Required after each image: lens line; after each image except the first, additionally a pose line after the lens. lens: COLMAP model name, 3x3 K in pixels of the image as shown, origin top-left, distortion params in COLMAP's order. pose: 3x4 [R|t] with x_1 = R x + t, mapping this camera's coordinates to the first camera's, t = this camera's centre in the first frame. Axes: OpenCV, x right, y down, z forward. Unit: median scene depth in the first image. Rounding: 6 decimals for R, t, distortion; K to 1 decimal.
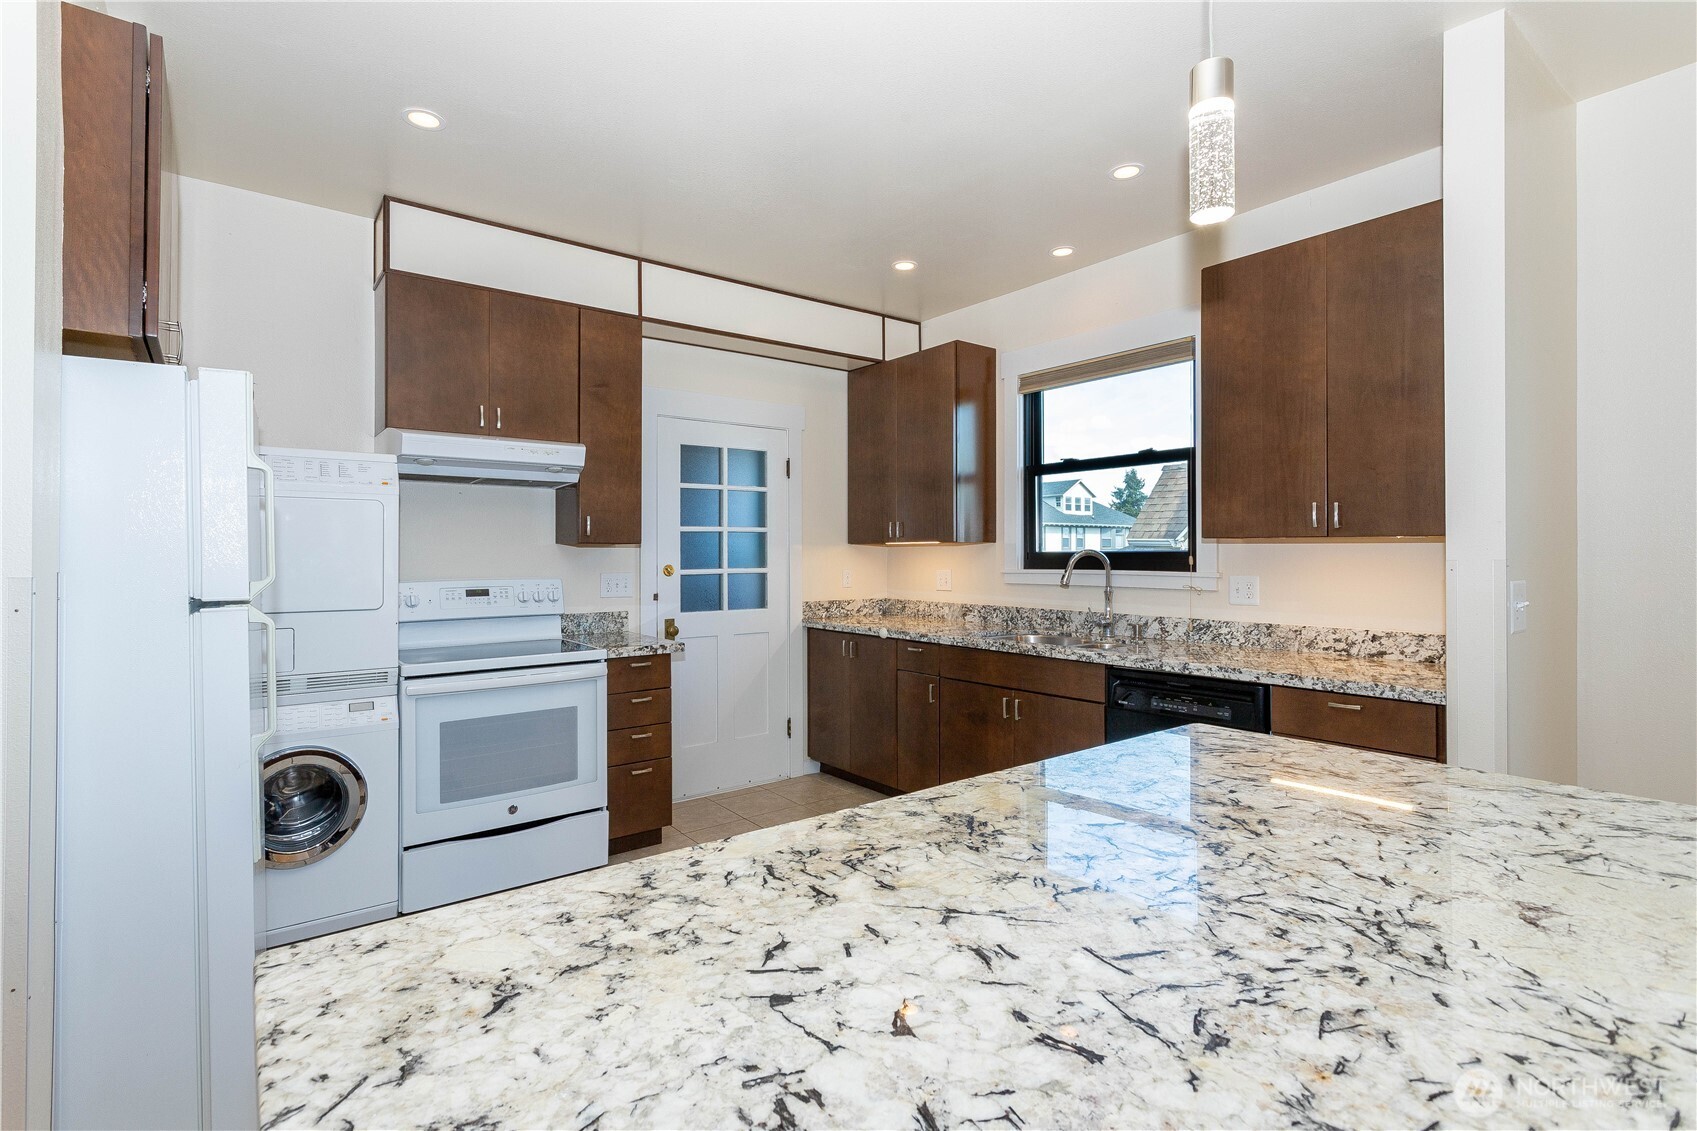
lens RADIAL K [[807.8, 0, 848.3], [0, 807.8, 555.7], [0, 0, 1]] dist [-0.001749, 0.000194]
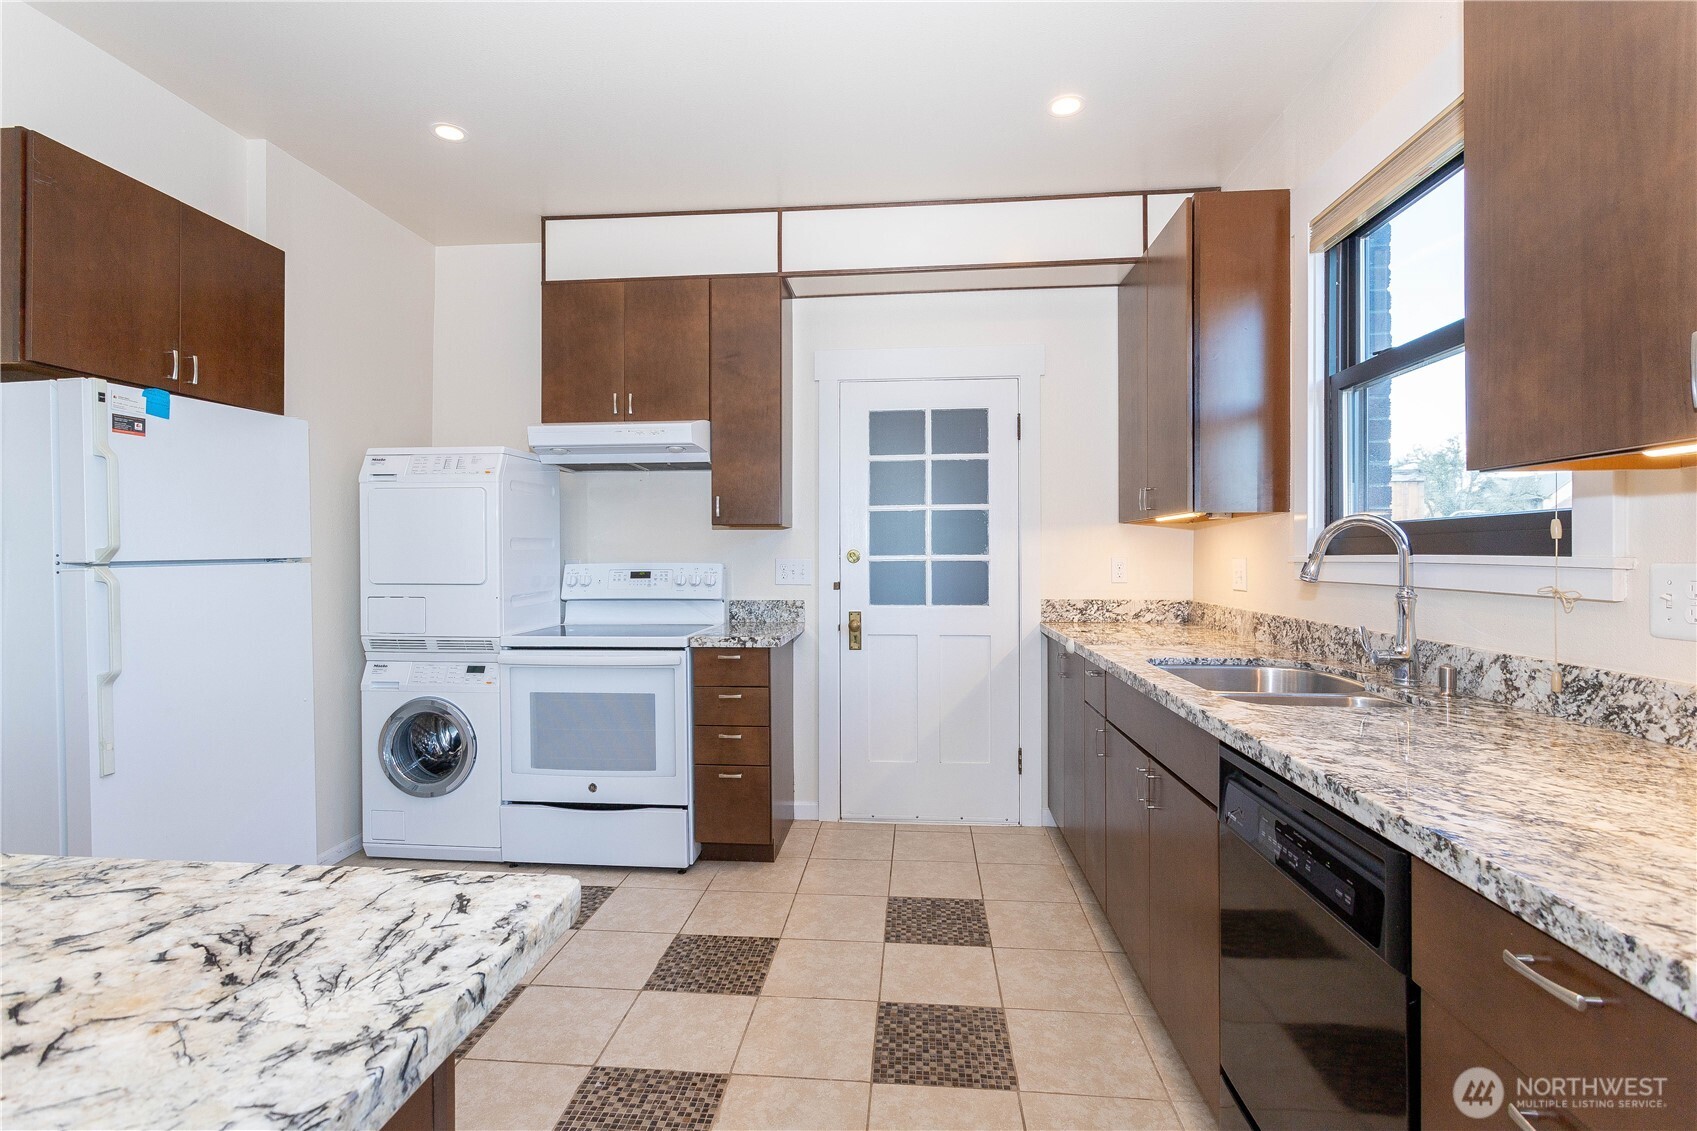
lens RADIAL K [[807.8, 0, 848.3], [0, 807.8, 555.7], [0, 0, 1]] dist [-0.001749, 0.000194]
pose [[0.725884, 0.001372, -0.687816, 0.422131], [-0.000398, 0.999999, 0.001575, 0.018272], [0.687817, -0.000869, 0.725883, 0.400549]]
